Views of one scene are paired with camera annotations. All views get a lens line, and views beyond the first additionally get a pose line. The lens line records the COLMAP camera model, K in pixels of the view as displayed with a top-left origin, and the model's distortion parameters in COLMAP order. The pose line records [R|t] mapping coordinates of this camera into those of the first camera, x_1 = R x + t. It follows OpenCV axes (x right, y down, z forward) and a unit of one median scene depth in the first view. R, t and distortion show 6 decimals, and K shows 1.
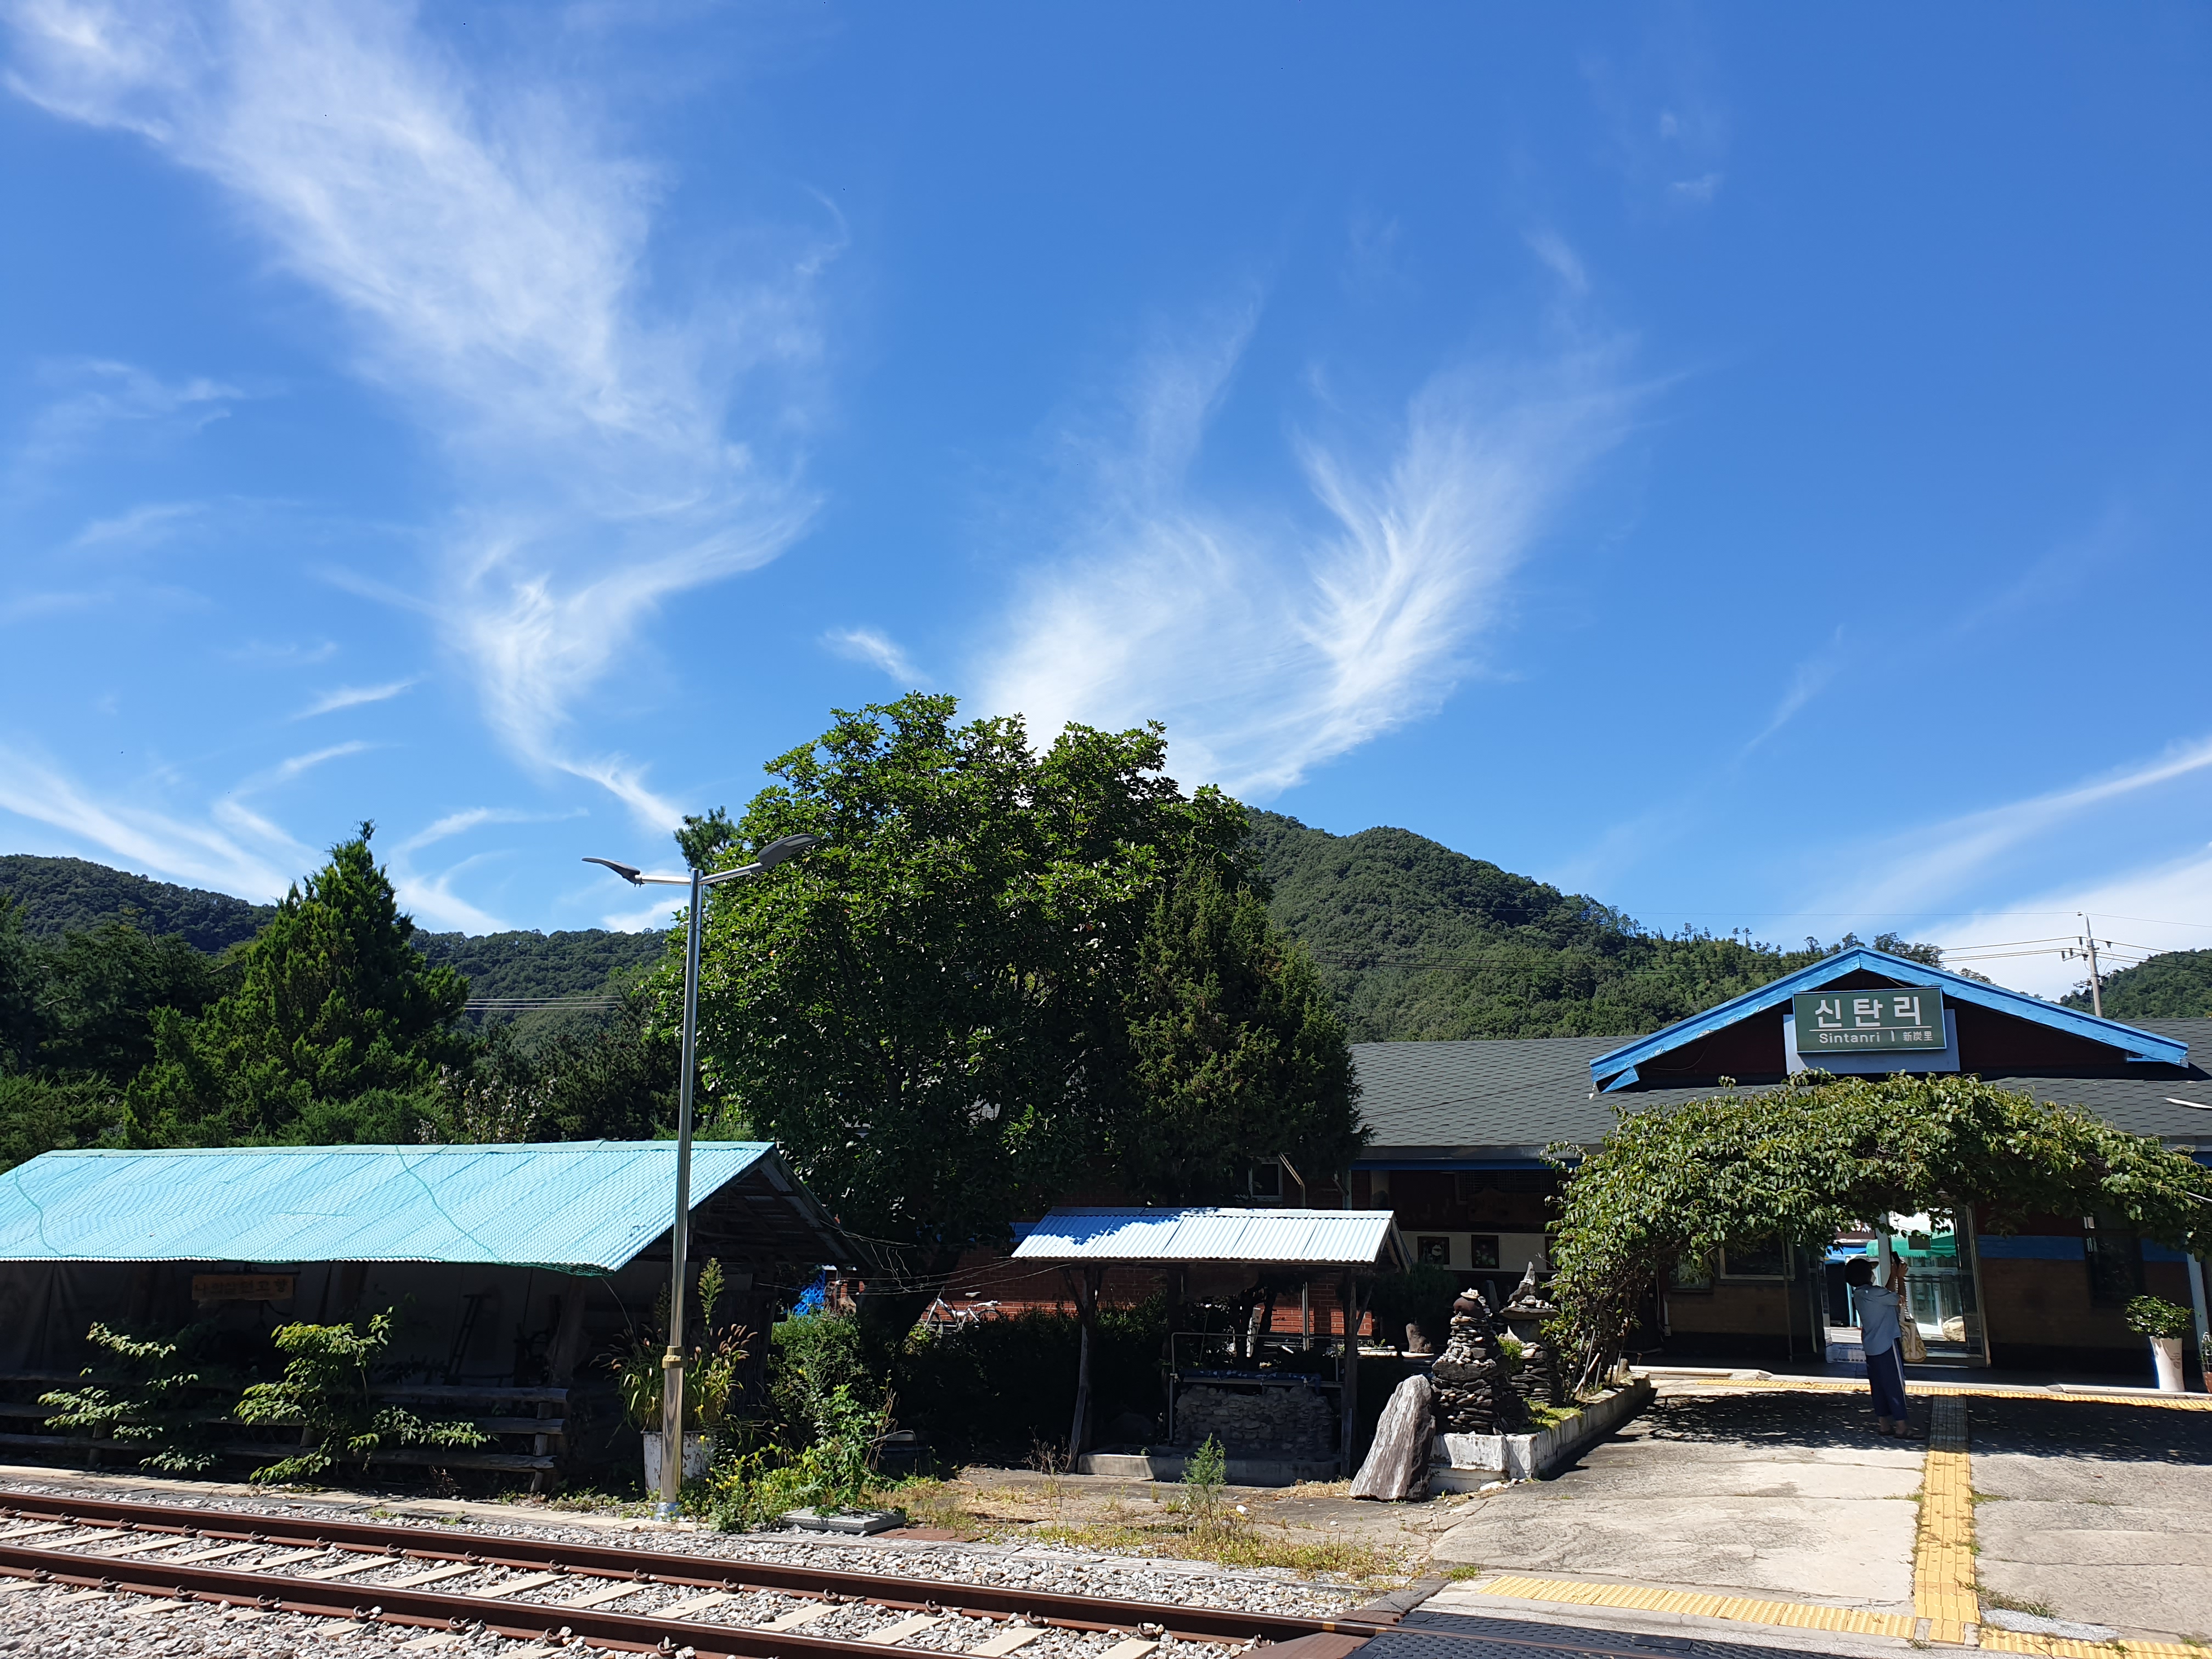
lens RADIAL K [[1741.6, 0, 1106.0], [0, 1741.6, 829.5], [0, 0, 1]] dist [-0.081733, 0.122598]
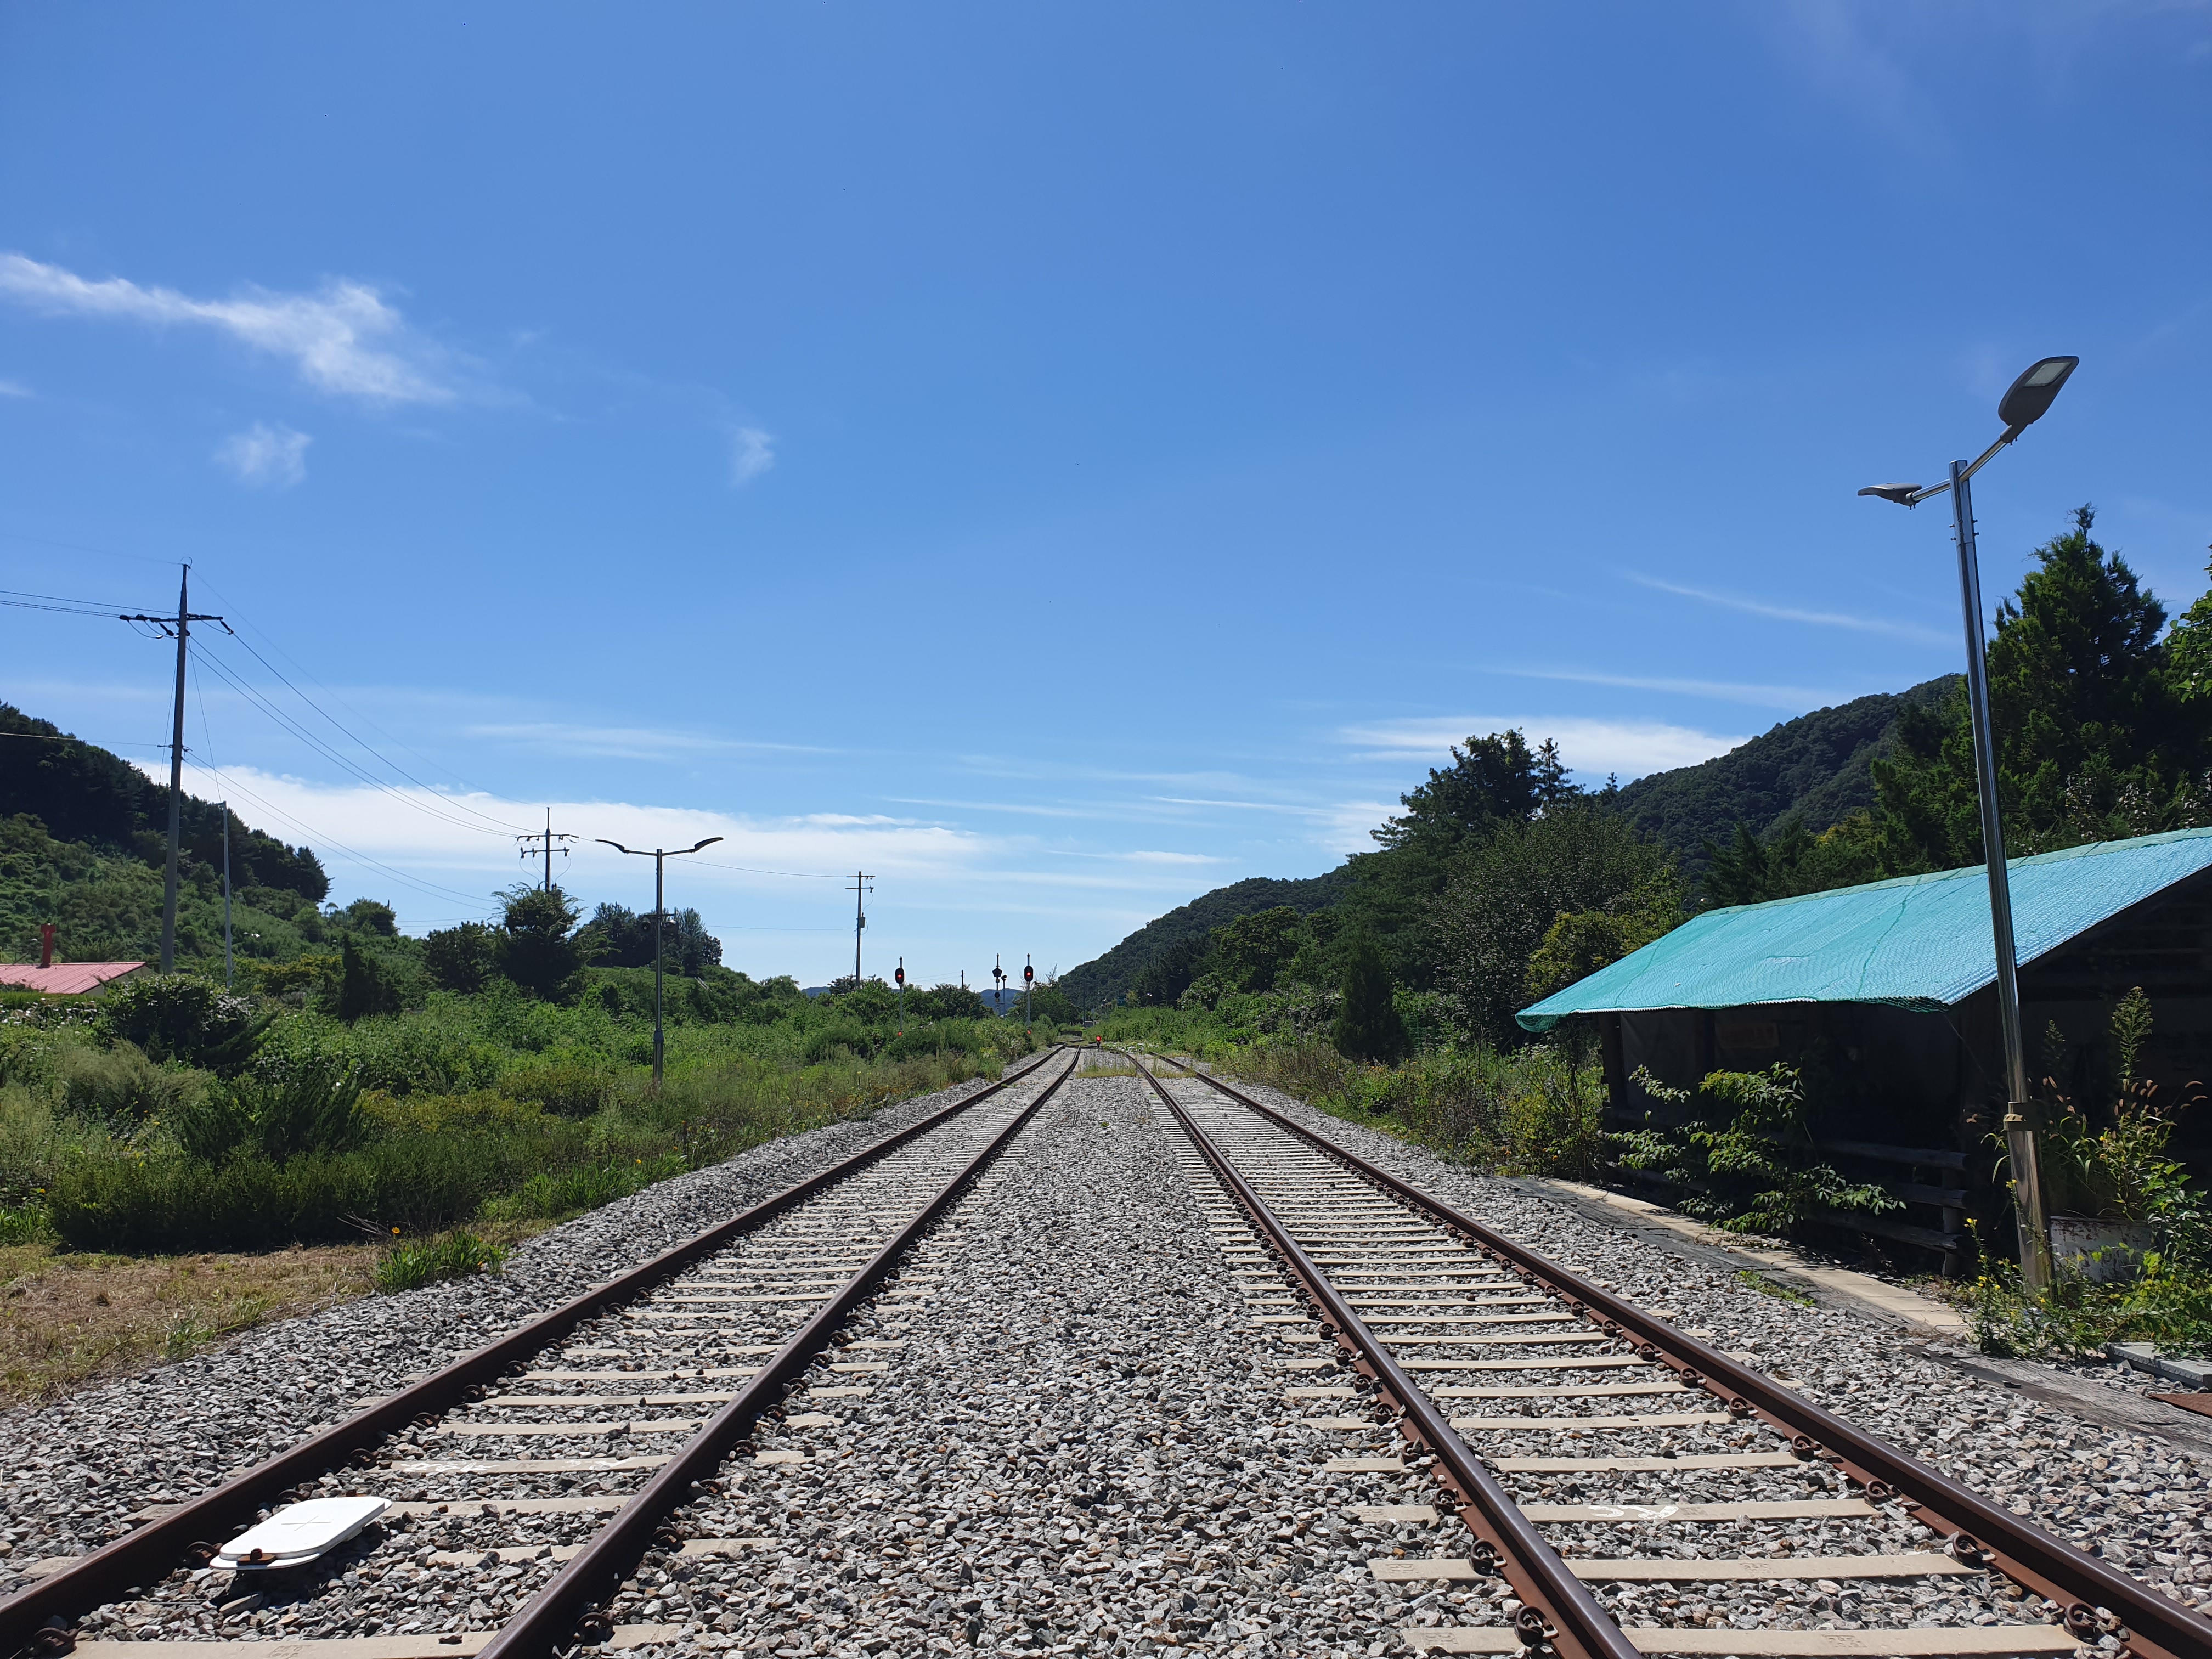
lens RADIAL K [[1693.1, 0, 1058.8], [0, 1693.1, 833.8], [0, 0, 1]] dist [0.001241, 0.031464]
pose [[0.372212, -0.118265, -0.920582, 0.249583], [0.238023, 0.970842, -0.028484, 0.099929], [0.897108, -0.208518, 0.389509, 0.334652]]
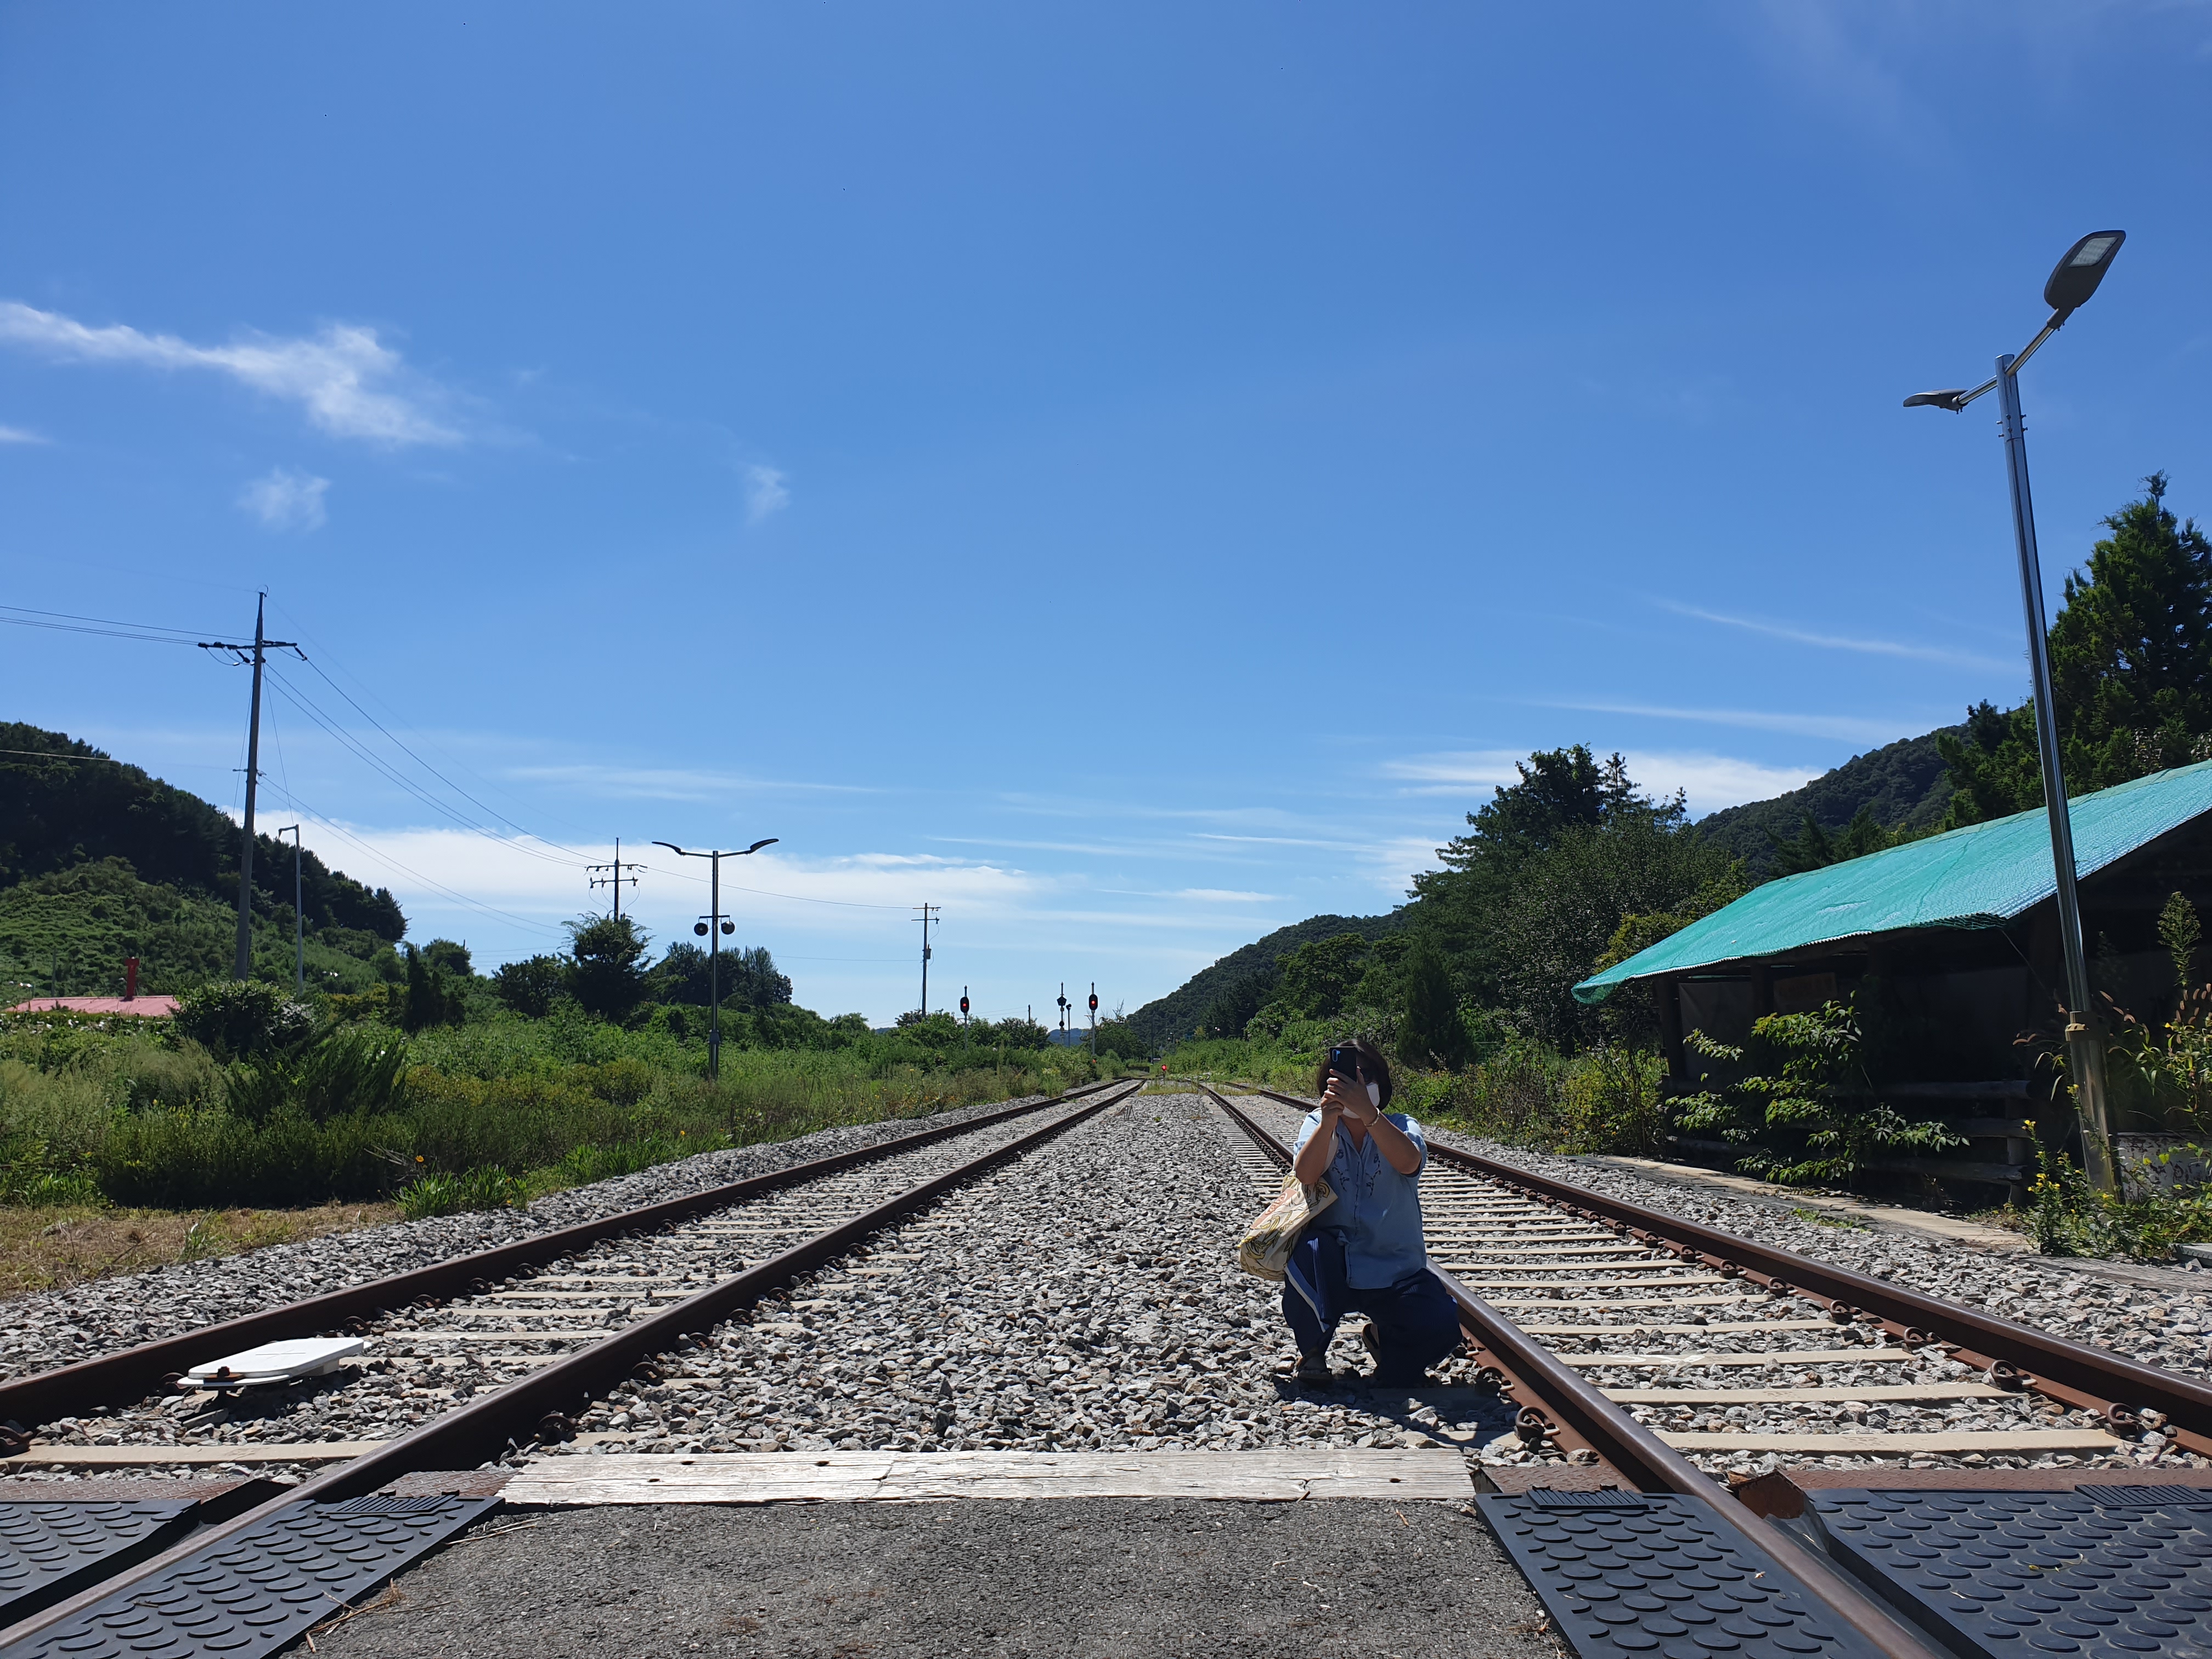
lens RADIAL K [[1699.3, 0, 1071.5], [0, 1699.3, 828.0], [0, 0, 1]] dist [-0.026381, 0.073762]
pose [[0.341861, -0.142558, -0.928875, 0.238503], [0.240878, 0.968698, -0.060018, 0.151283], [0.908355, -0.203228, 0.365499, 0.344460]]
